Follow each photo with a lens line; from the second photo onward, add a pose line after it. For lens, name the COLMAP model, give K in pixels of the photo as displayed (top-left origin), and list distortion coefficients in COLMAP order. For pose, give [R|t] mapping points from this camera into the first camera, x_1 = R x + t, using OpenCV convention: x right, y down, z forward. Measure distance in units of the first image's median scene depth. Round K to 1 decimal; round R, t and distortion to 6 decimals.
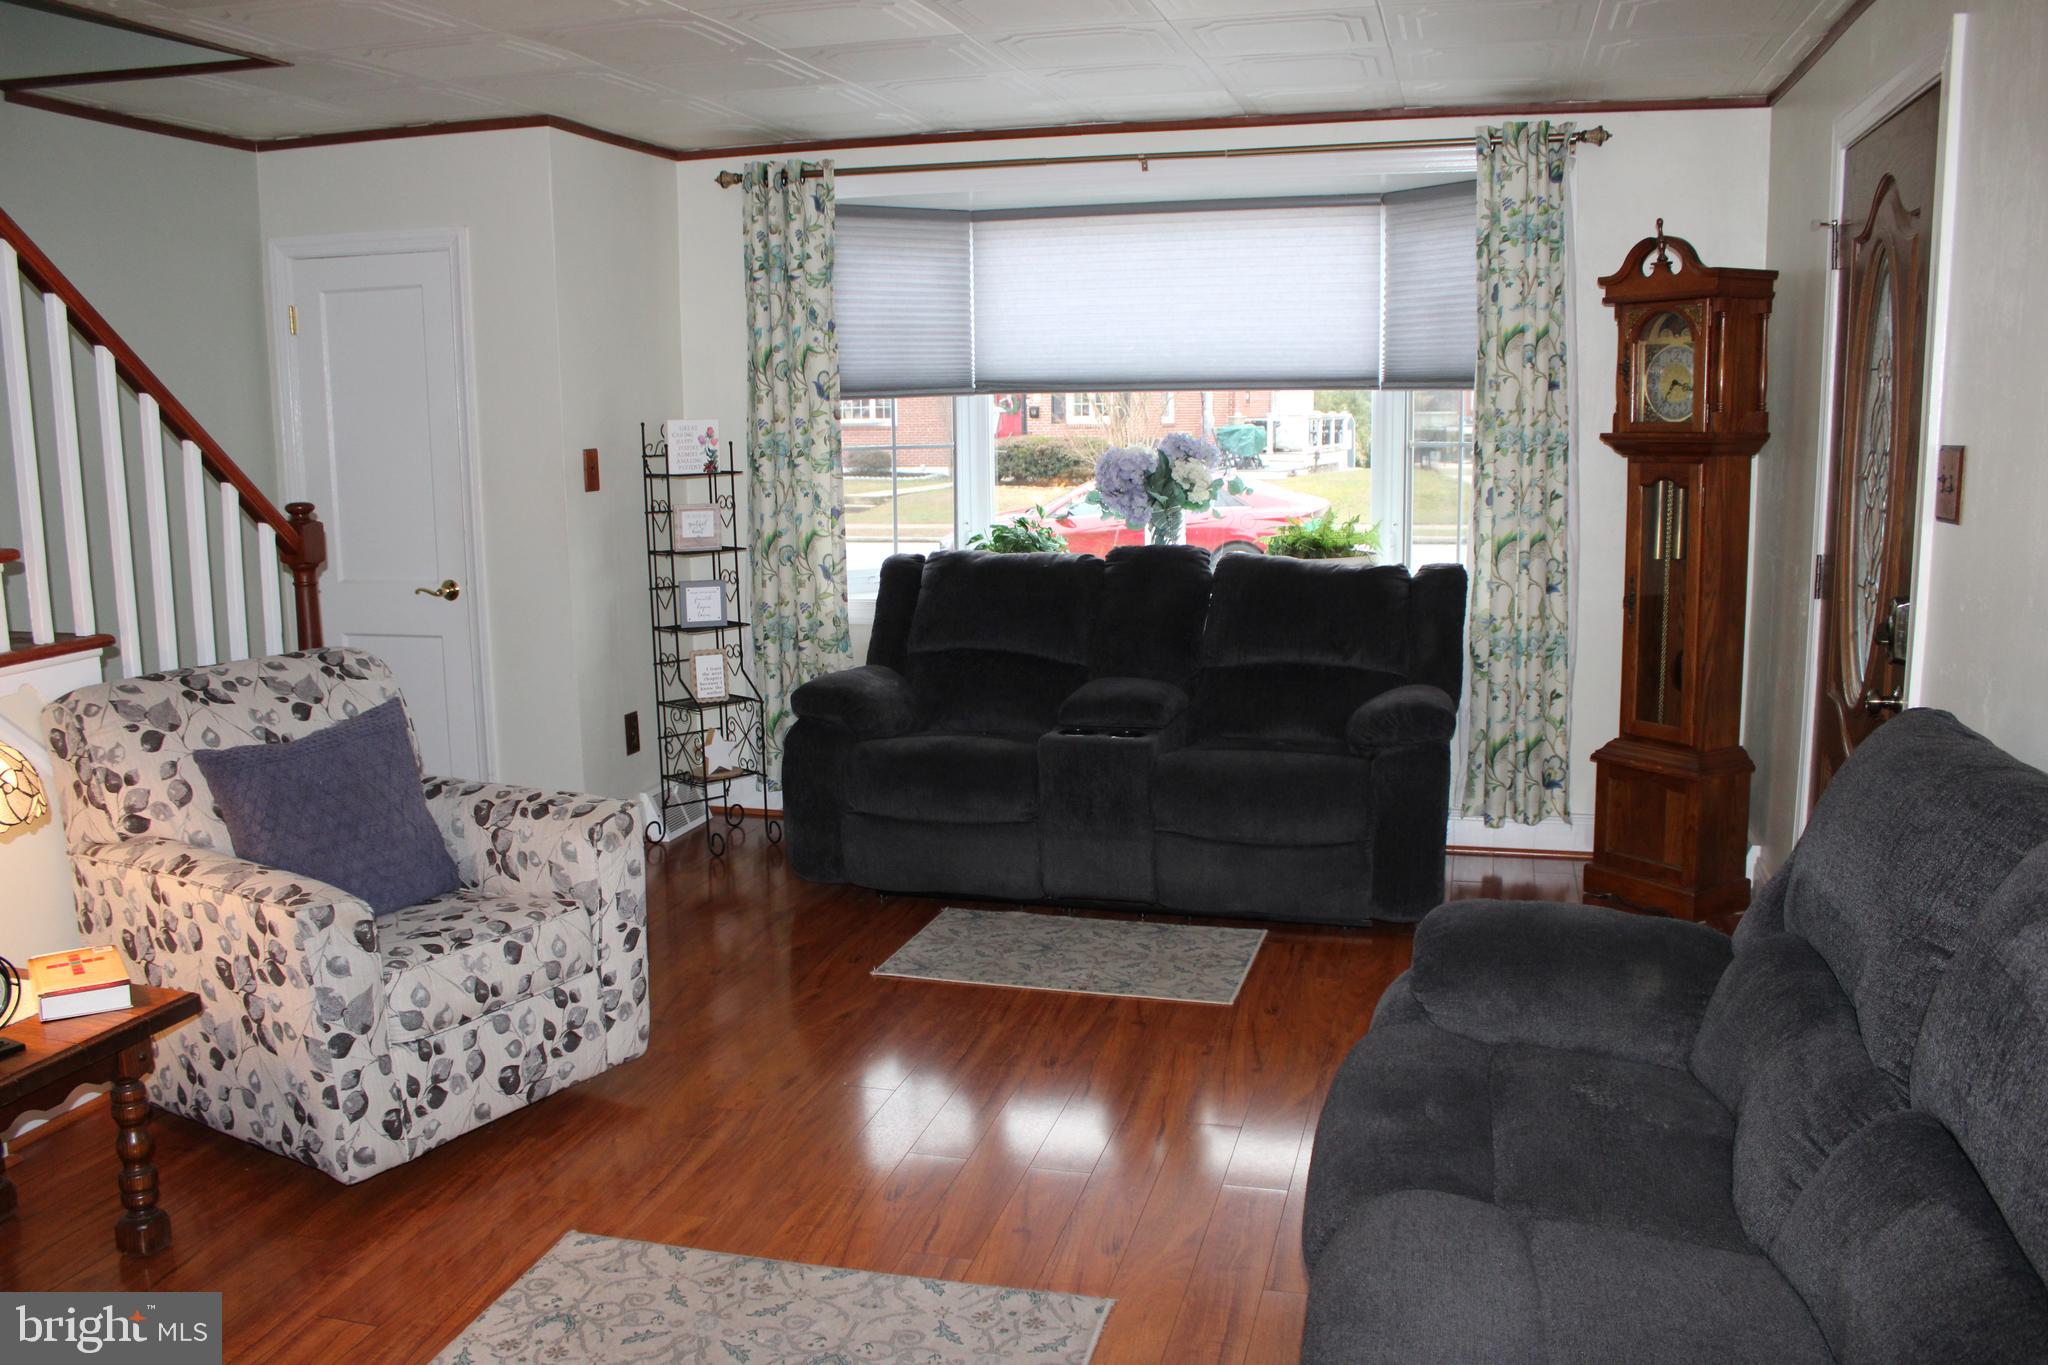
lens RADIAL K [[1727.4, 0, 1024.0], [0, 1727.4, 682.5], [0, 0, 1]] dist [-0.159020, 0.143481]
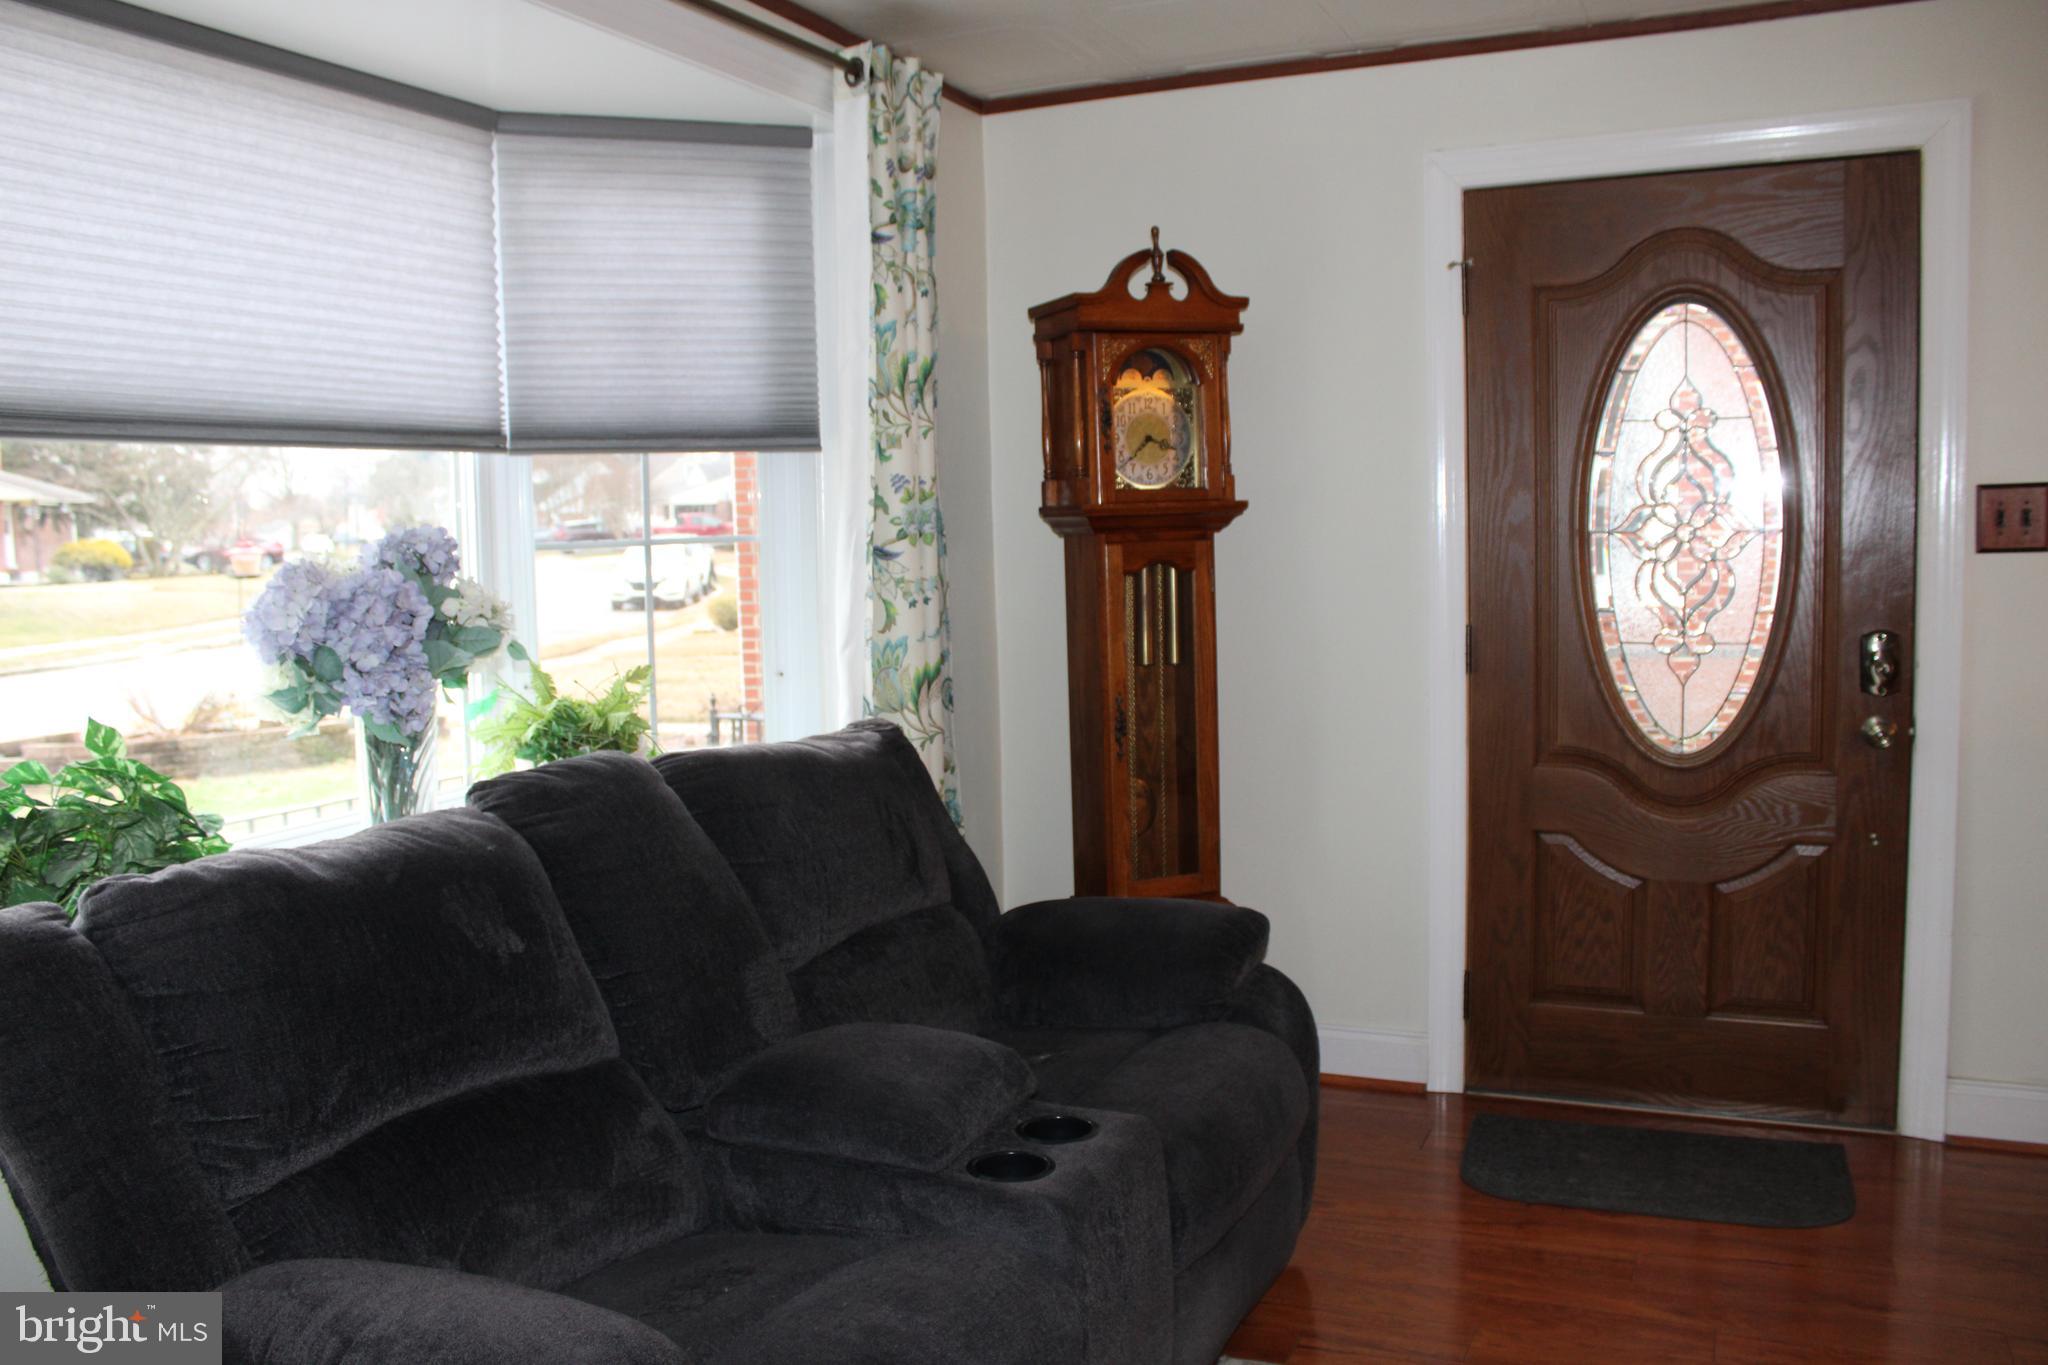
lens RADIAL K [[1727.4, 0, 1024.0], [0, 1727.4, 682.5], [0, 0, 1]] dist [-0.159020, 0.143481]
pose [[0.138791, -0.086034, 0.986578, -0.356379], [0.178902, 0.982007, 0.060468, -0.106500], [-0.974028, 0.168108, 0.151685, 0.811929]]
